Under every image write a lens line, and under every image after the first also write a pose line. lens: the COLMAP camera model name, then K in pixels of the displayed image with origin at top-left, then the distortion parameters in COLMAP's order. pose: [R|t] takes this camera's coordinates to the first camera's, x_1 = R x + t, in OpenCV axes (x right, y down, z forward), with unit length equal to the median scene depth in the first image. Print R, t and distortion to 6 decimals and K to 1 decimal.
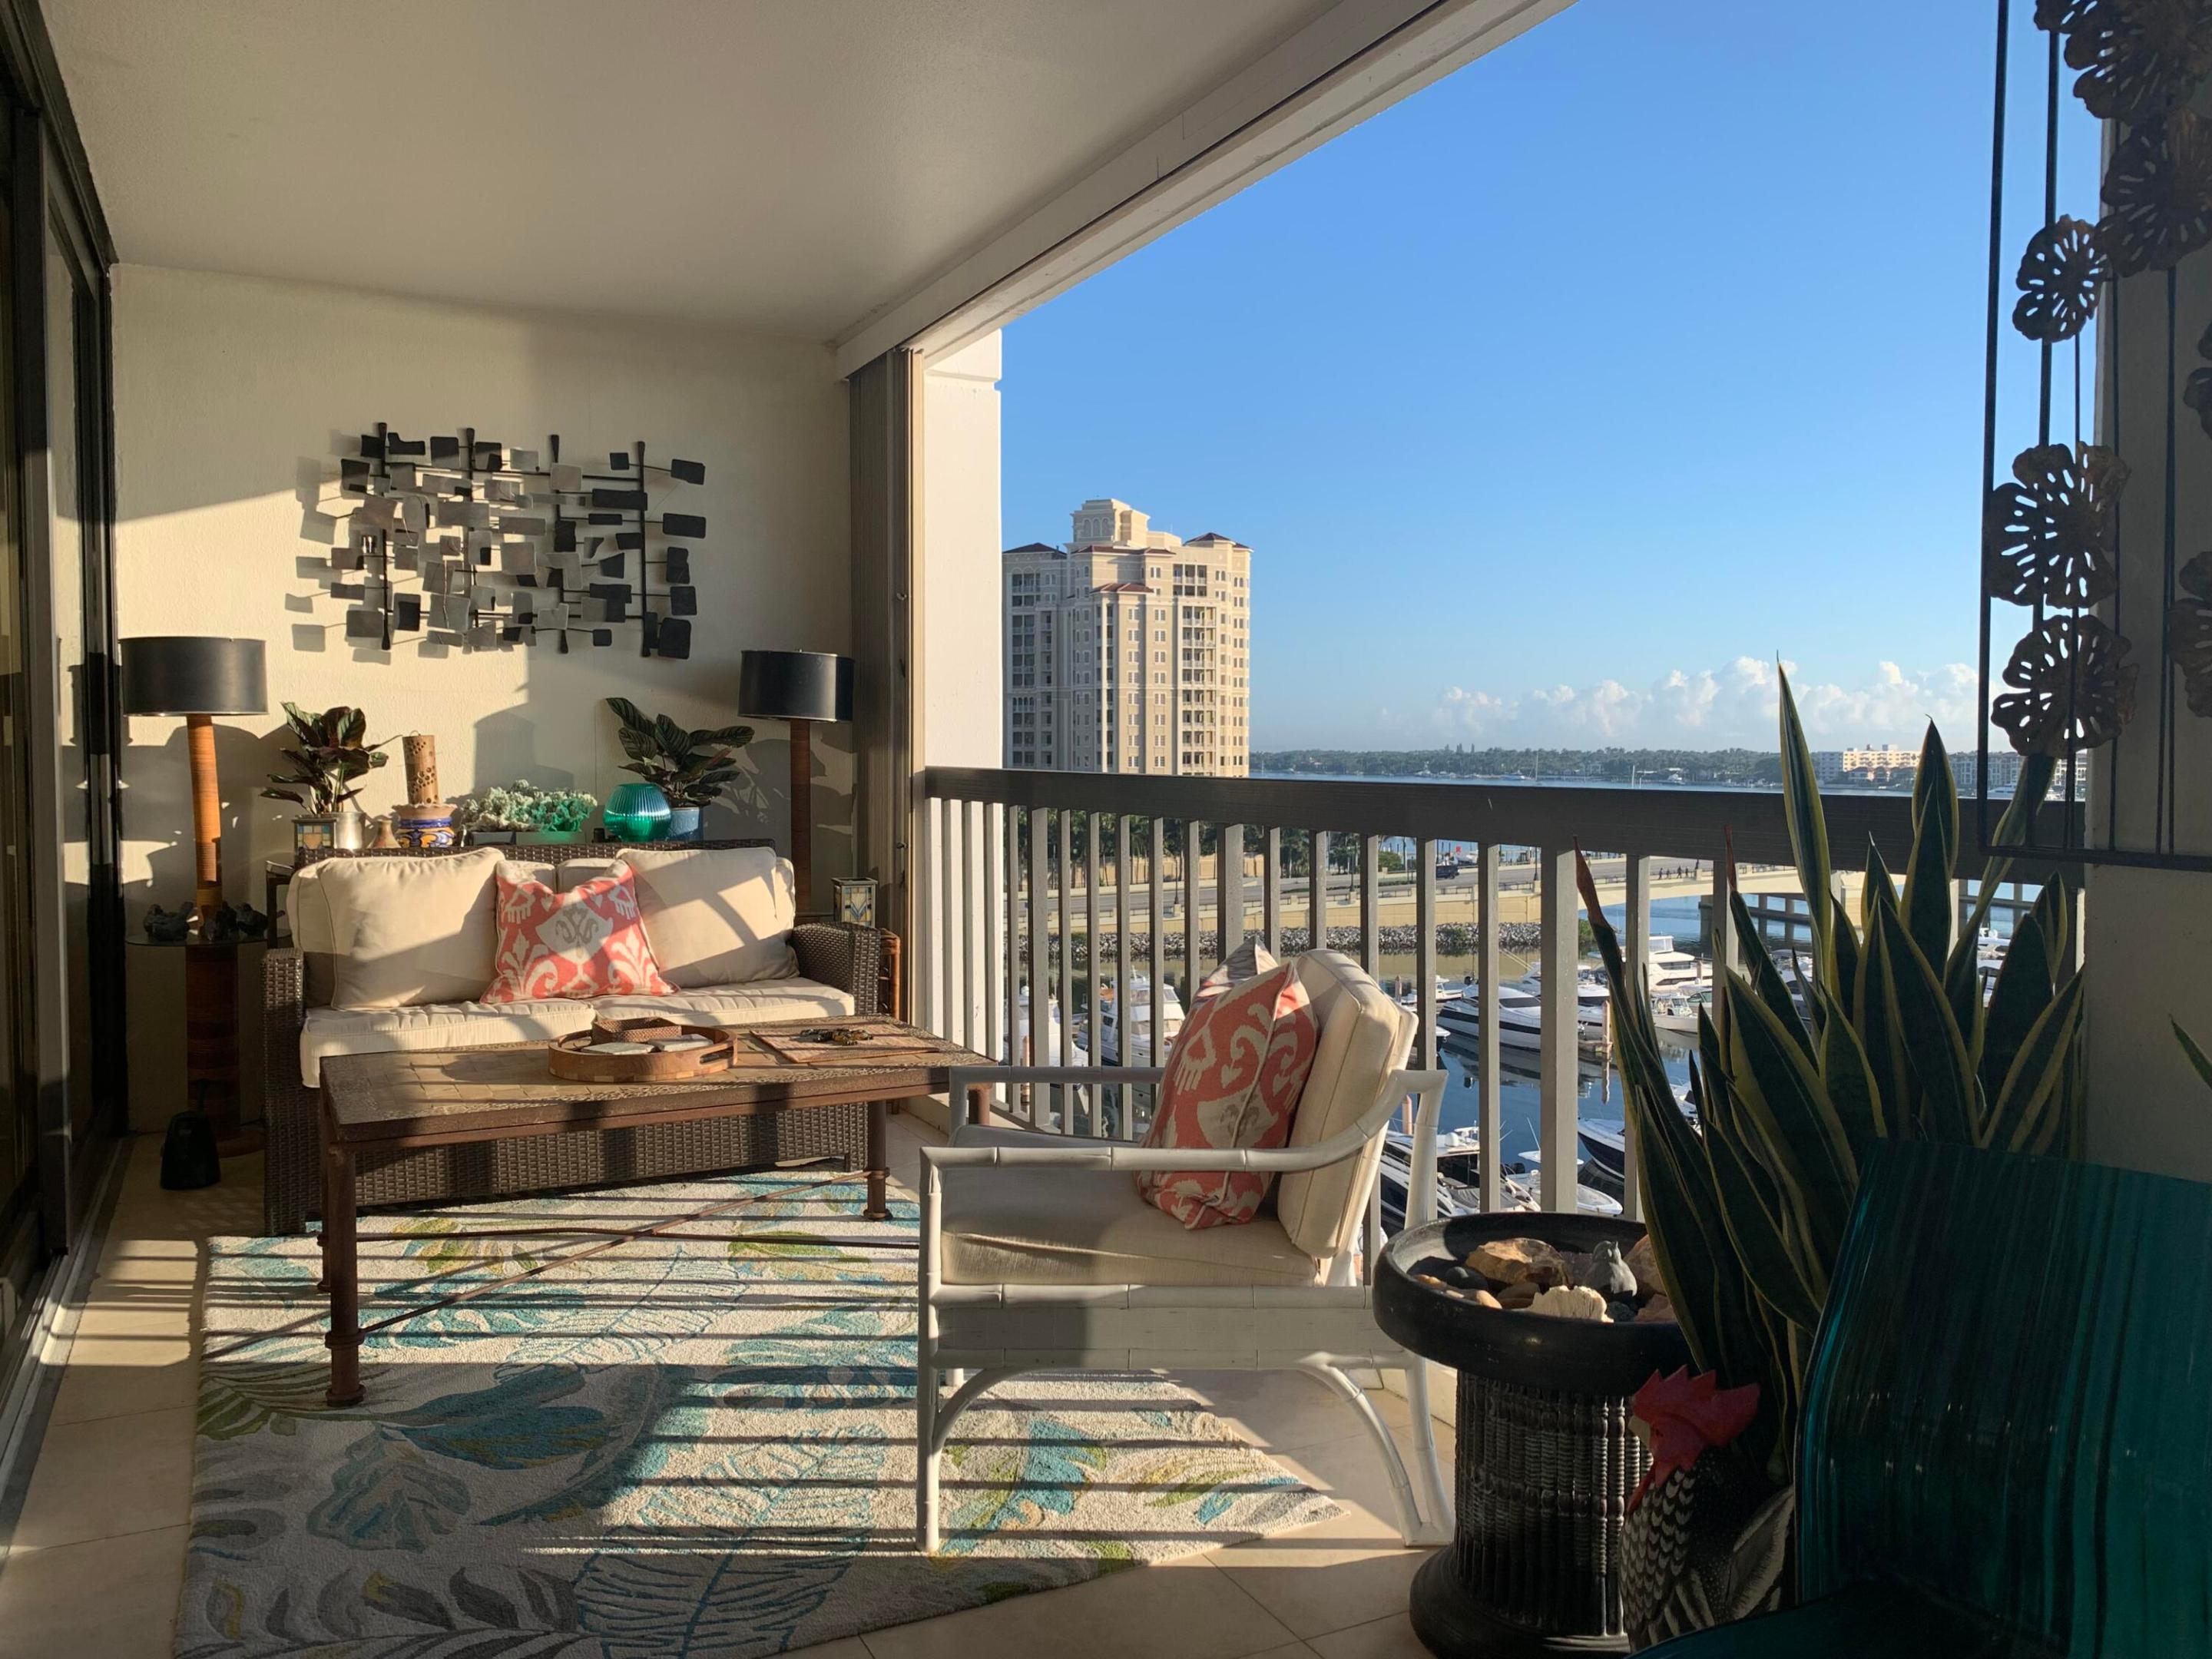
lens RADIAL K [[1704.2, 0, 1101.9], [0, 1704.2, 820.3], [0, 0, 1]] dist [0.017366, -0.032212]
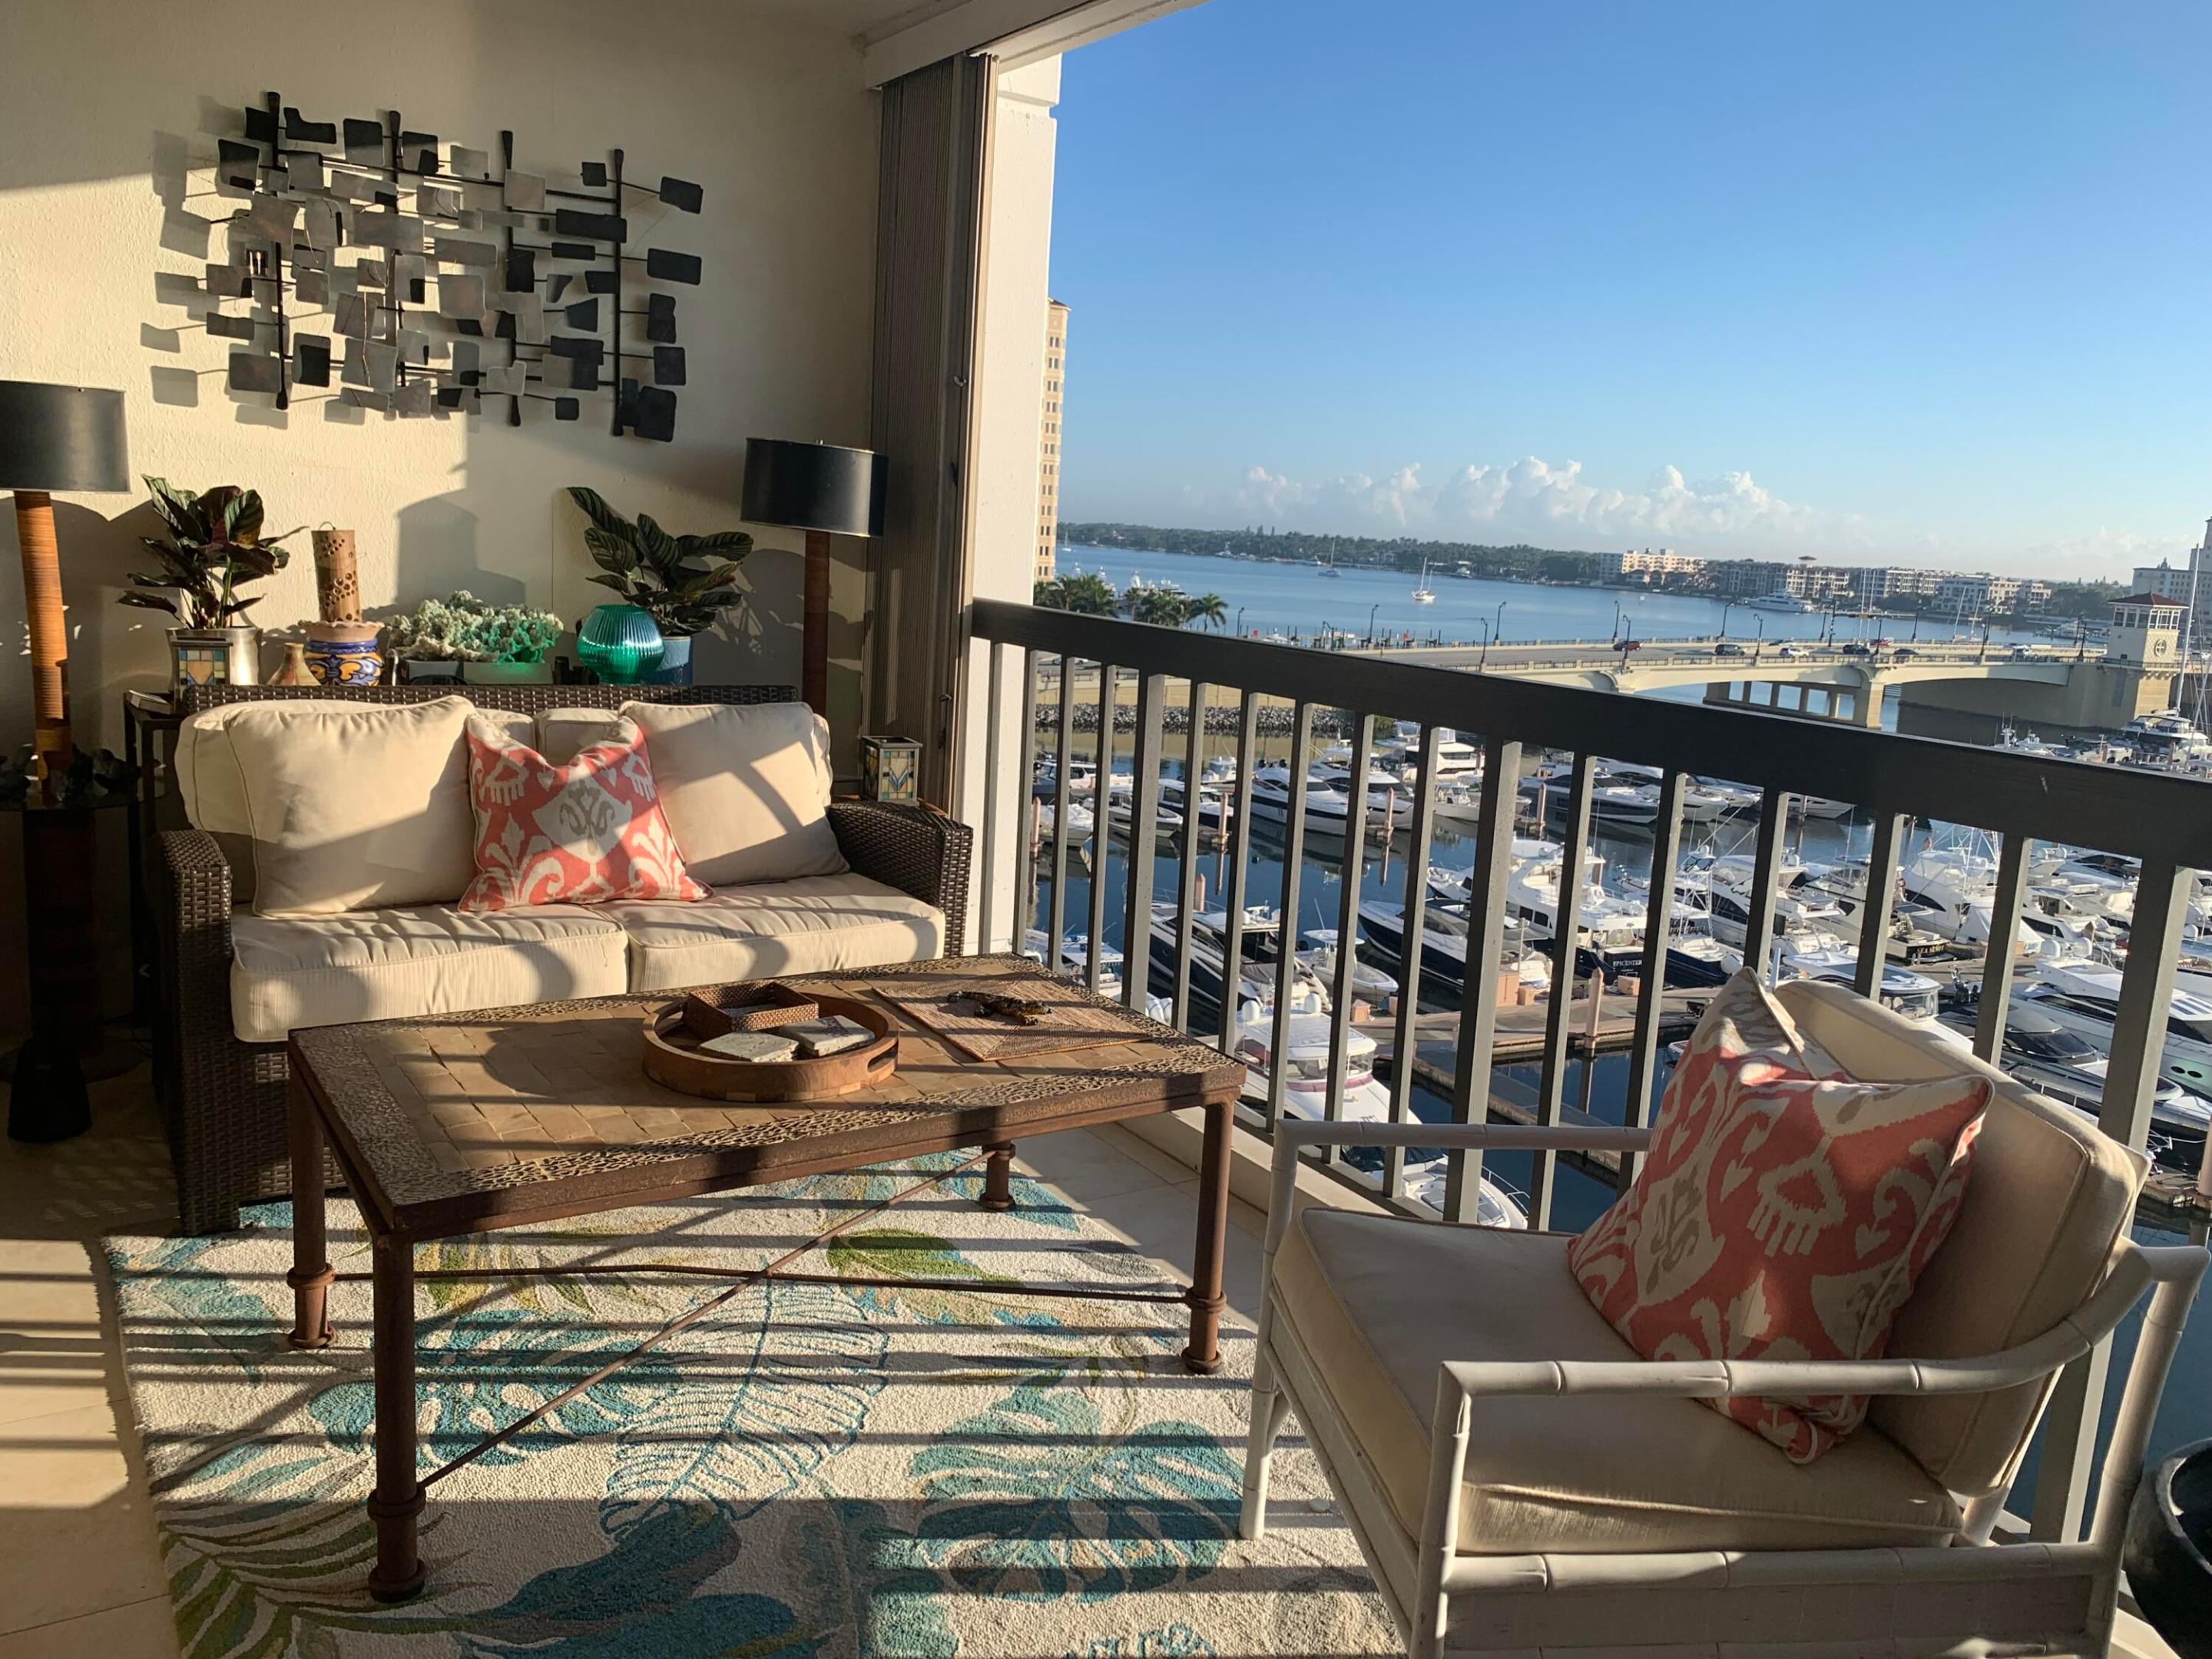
lens RADIAL K [[1704.2, 0, 1111.5], [0, 1704.2, 828.1], [0, 0, 1]] dist [0.017366, -0.032212]
pose [[0.991051, 0.037438, 0.128127, -0.169572], [-0.054968, 0.989163, 0.136141, -0.045929], [-0.121642, -0.141966, 0.982369, 0.220434]]
